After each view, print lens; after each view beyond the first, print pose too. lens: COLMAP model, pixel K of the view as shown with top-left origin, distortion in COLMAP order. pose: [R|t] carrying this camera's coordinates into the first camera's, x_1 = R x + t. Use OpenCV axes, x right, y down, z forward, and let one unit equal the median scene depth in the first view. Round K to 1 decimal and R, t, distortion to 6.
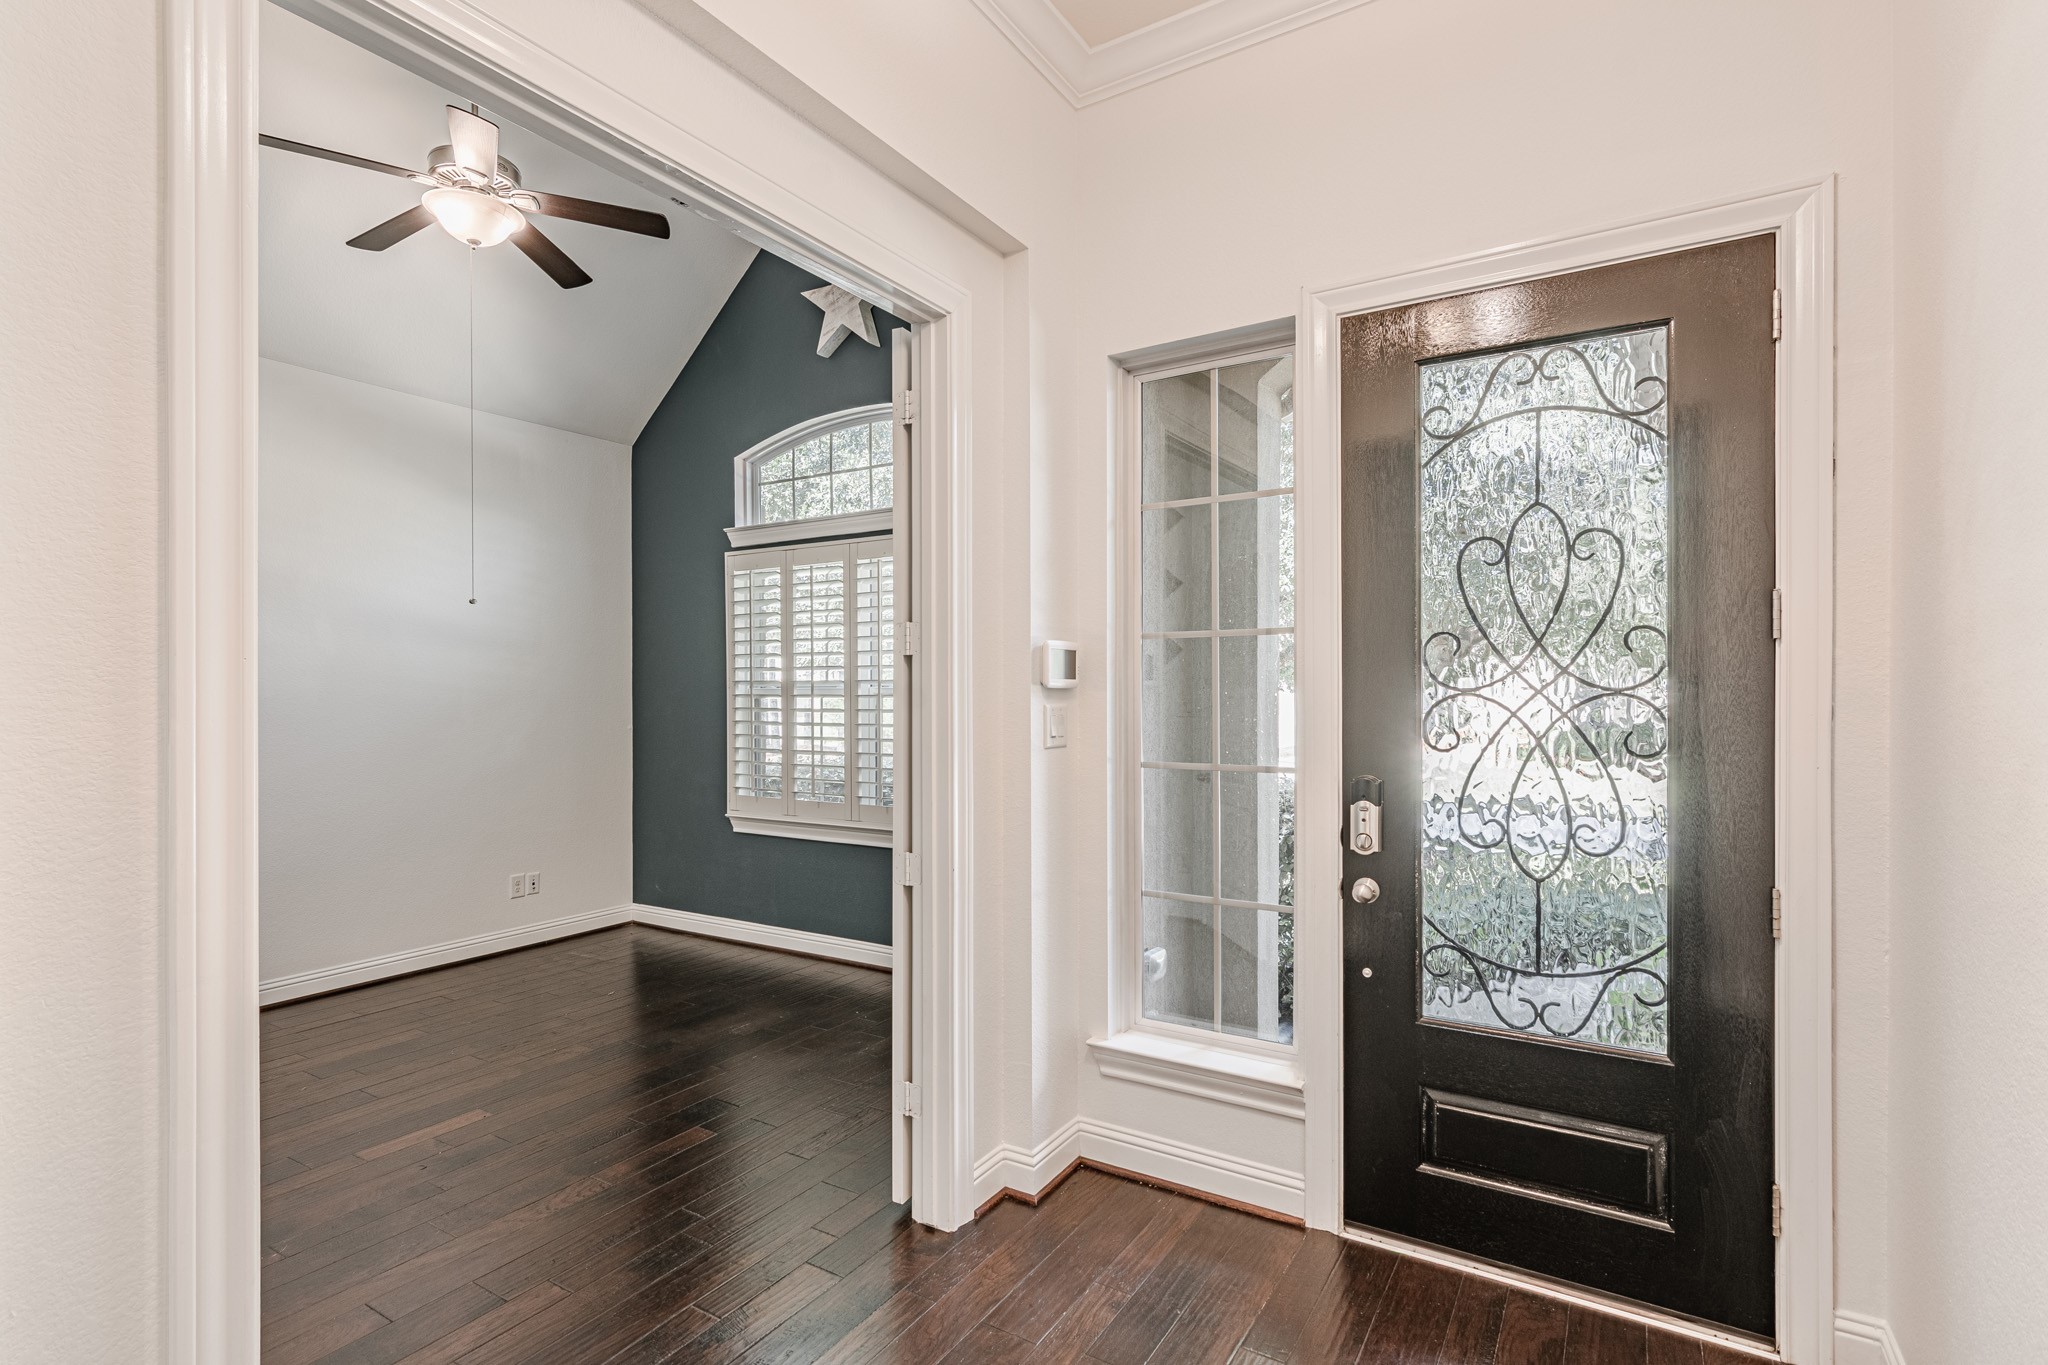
lens RADIAL K [[999.8, 0, 1007.0], [0, 999.8, 691.5], [0, 0, 1]] dist [0.000142, 0.001479]
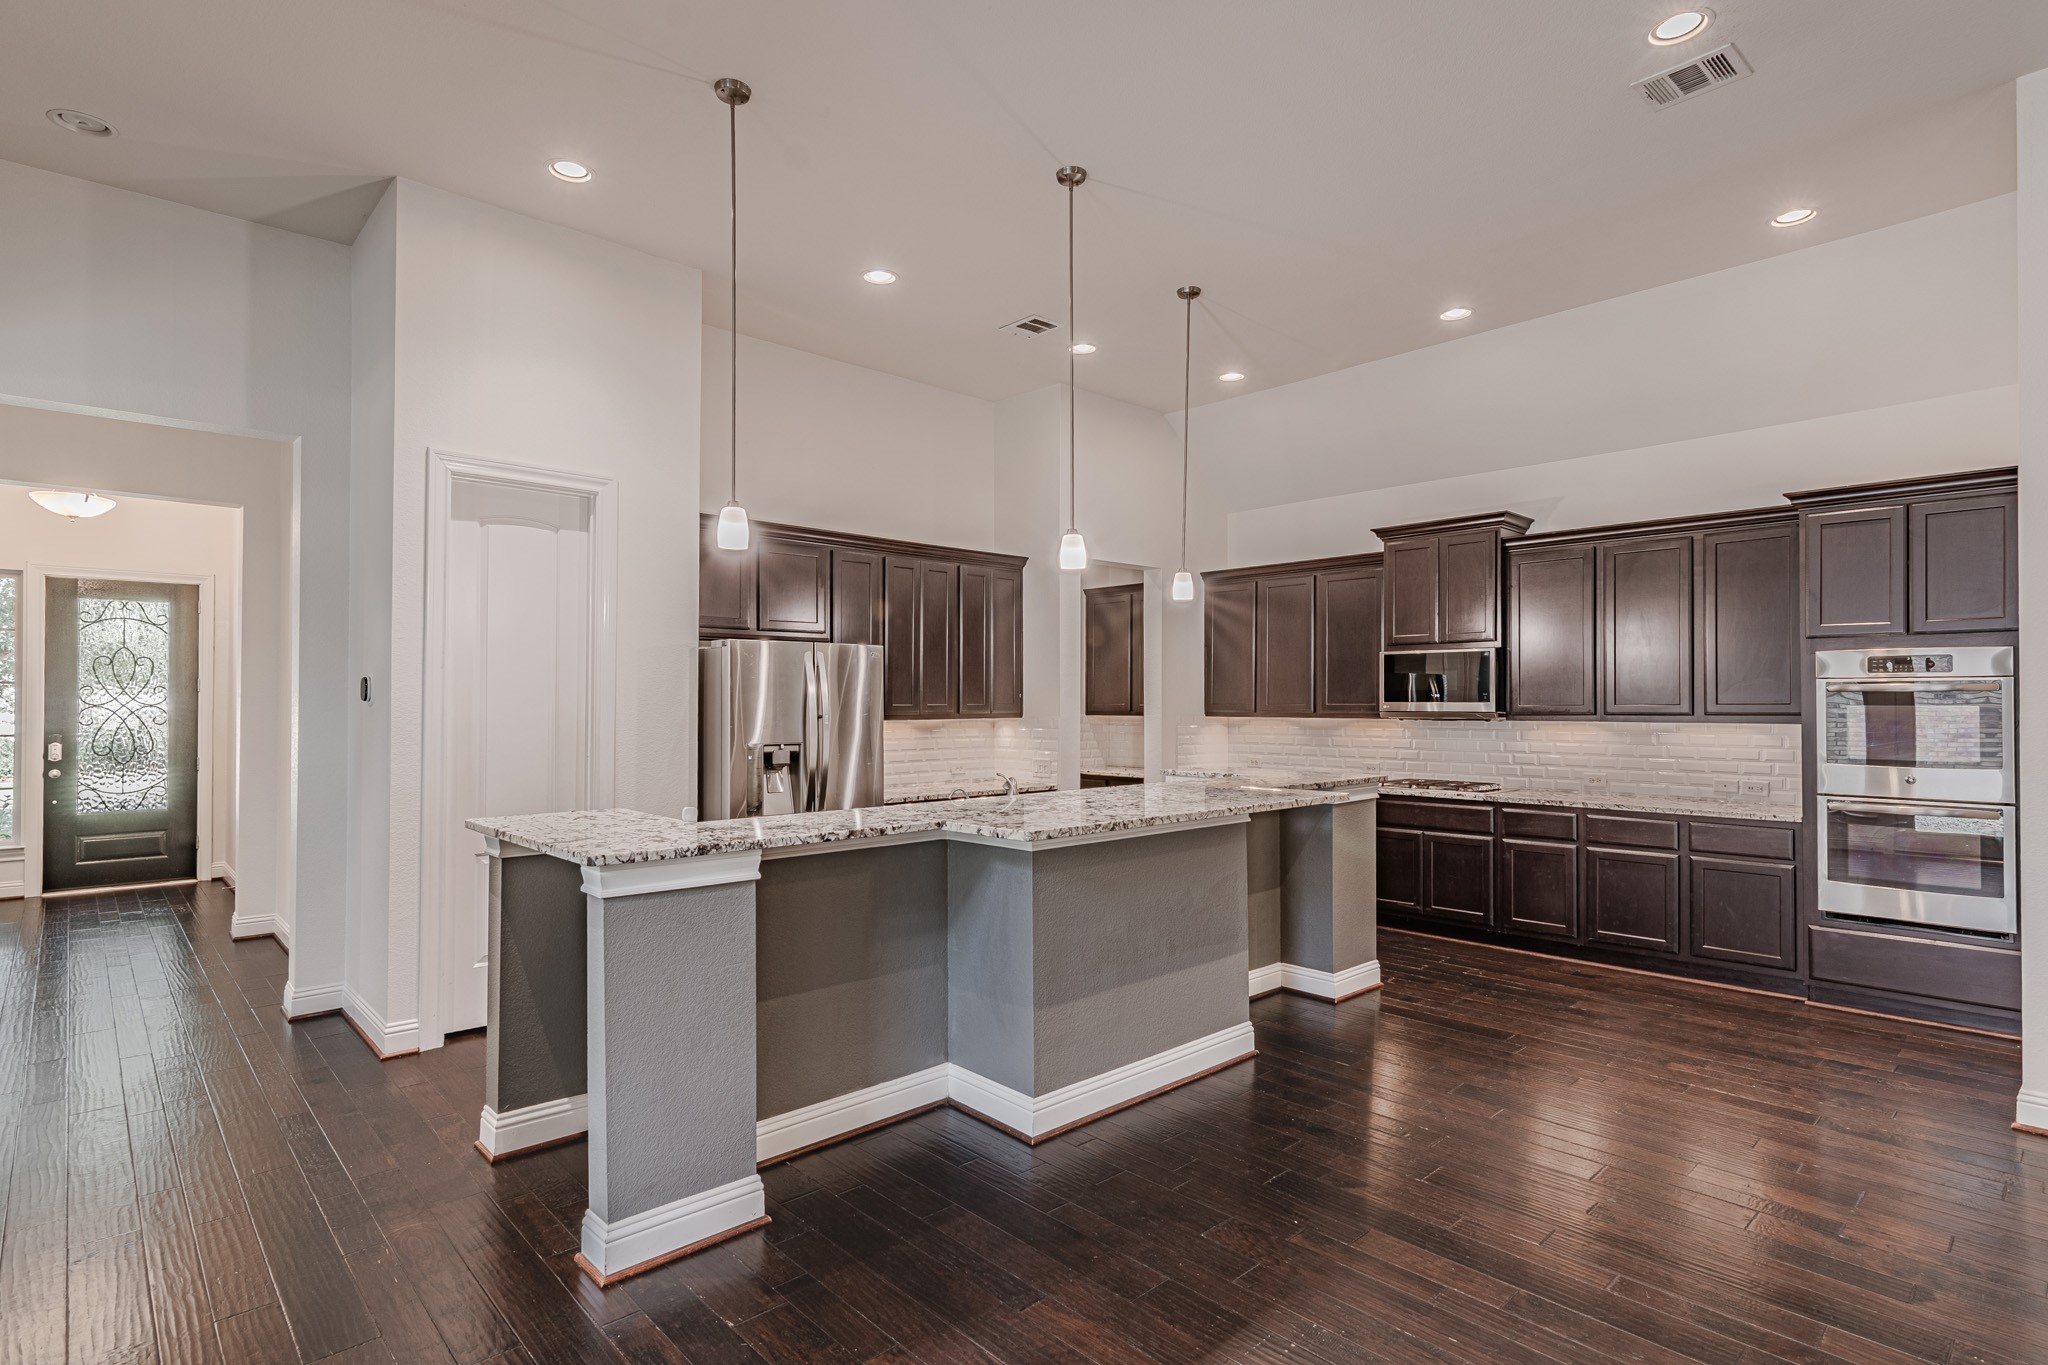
lens RADIAL K [[999.8, 0, 1000.1], [0, 999.8, 687.7], [0, 0, 1]] dist [0.000142, 0.001479]
pose [[0.272996, 0.017163, 0.961862, -1.743262], [0.006514, 0.999785, -0.019689, 0.024609], [-0.961993, 0.011641, 0.272825, -2.512011]]
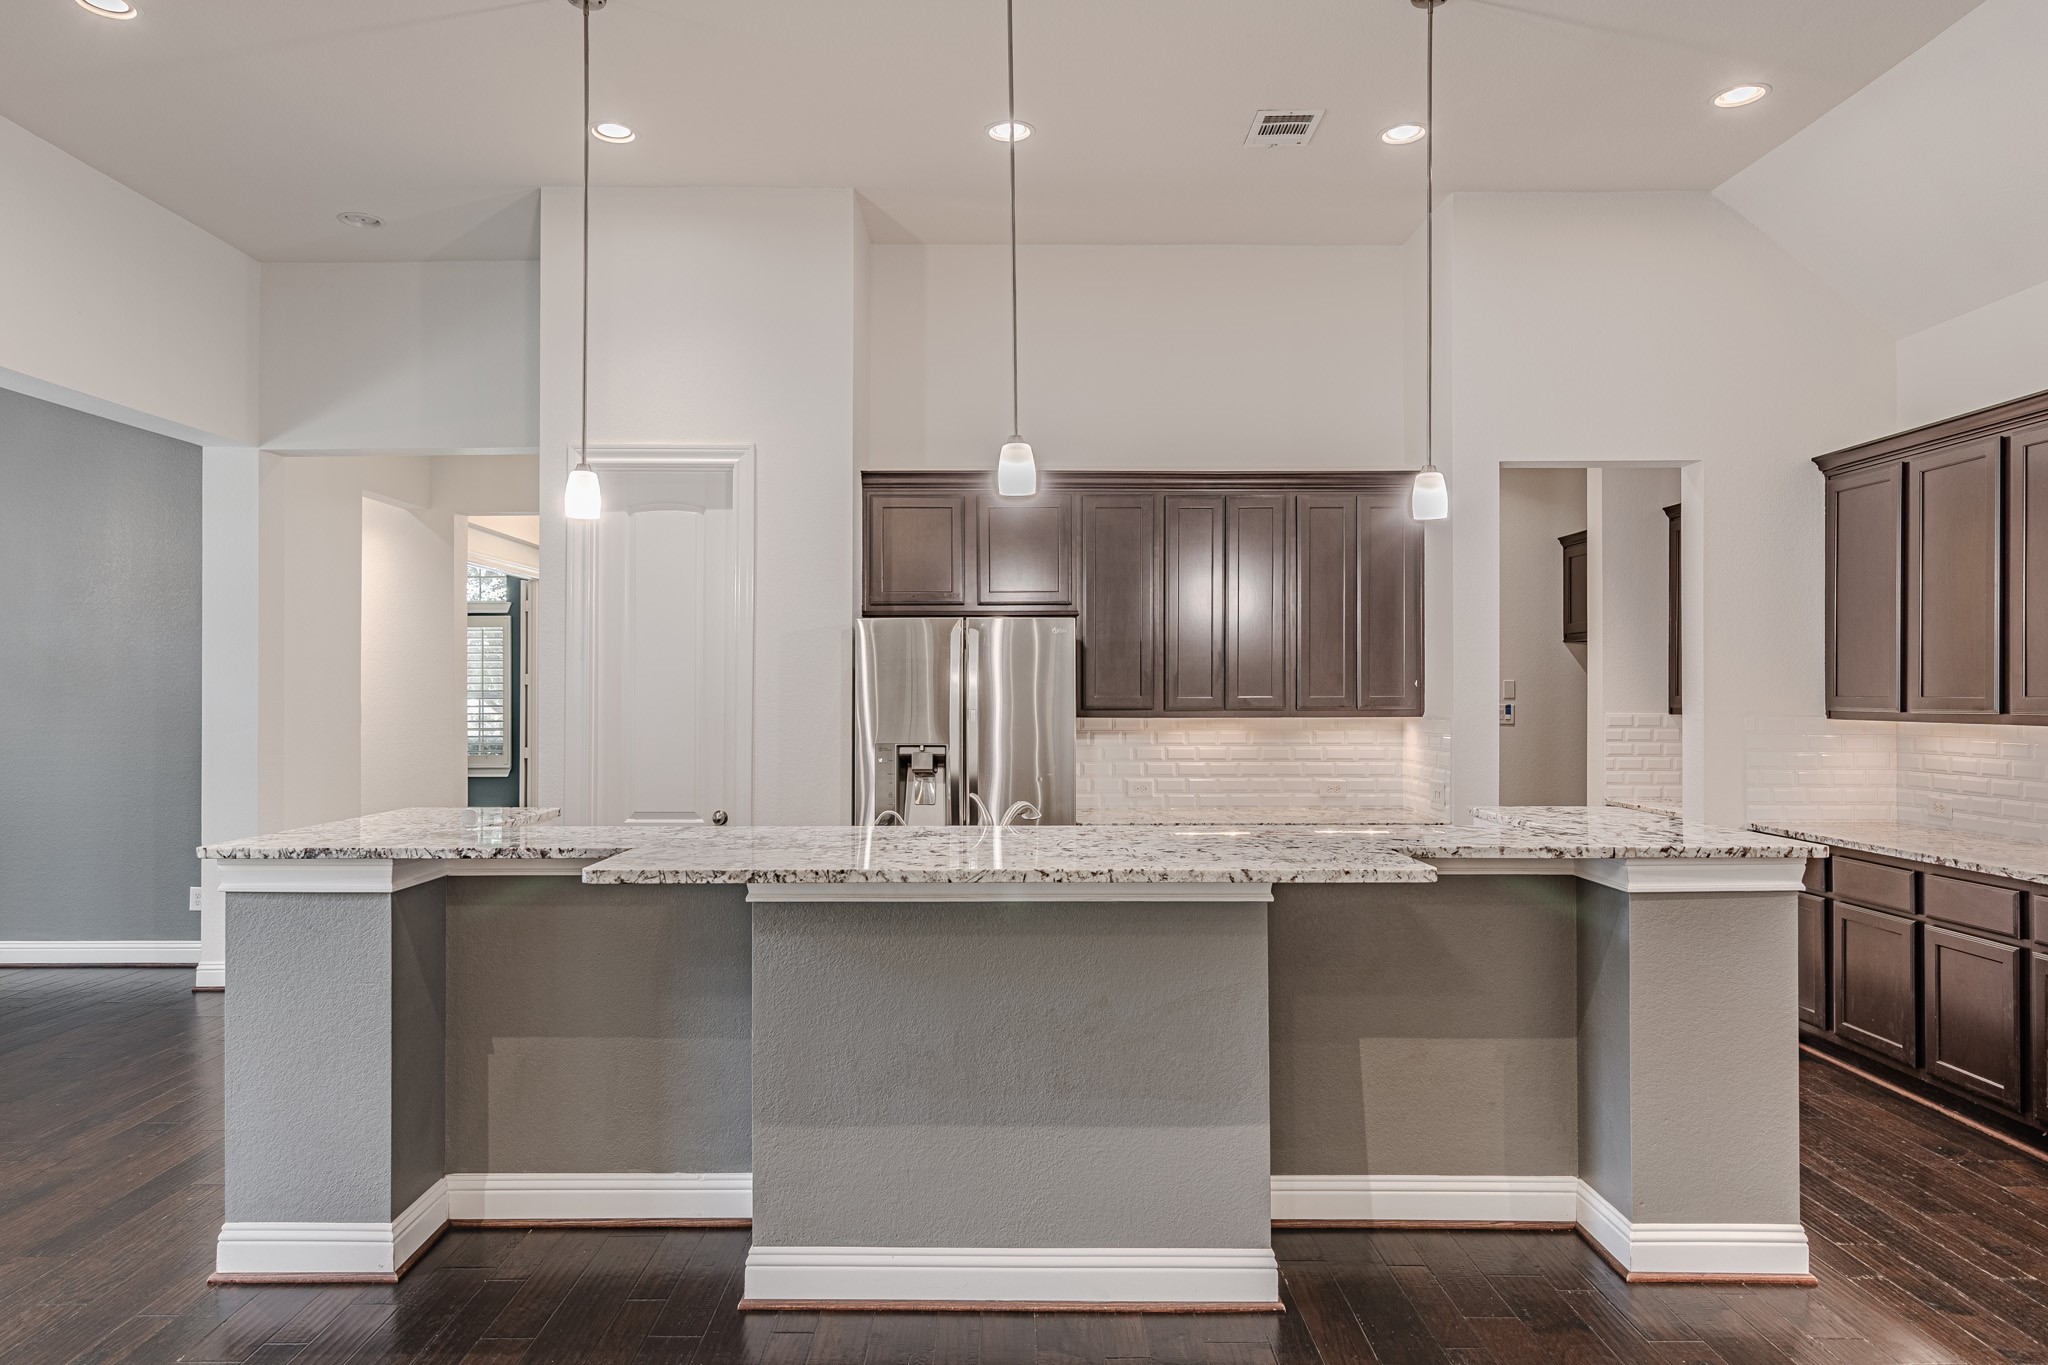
lens RADIAL K [[1227.7, 0, 998.8], [0, 1227.7, 677.9], [0, 0, 1]] dist [0.001085, 0.001039]
pose [[0.845386, 0.009471, 0.534072, -0.971215], [0.002301, 0.999769, -0.021372, 0.028206], [-0.534151, 0.019297, 0.845169, -3.221408]]
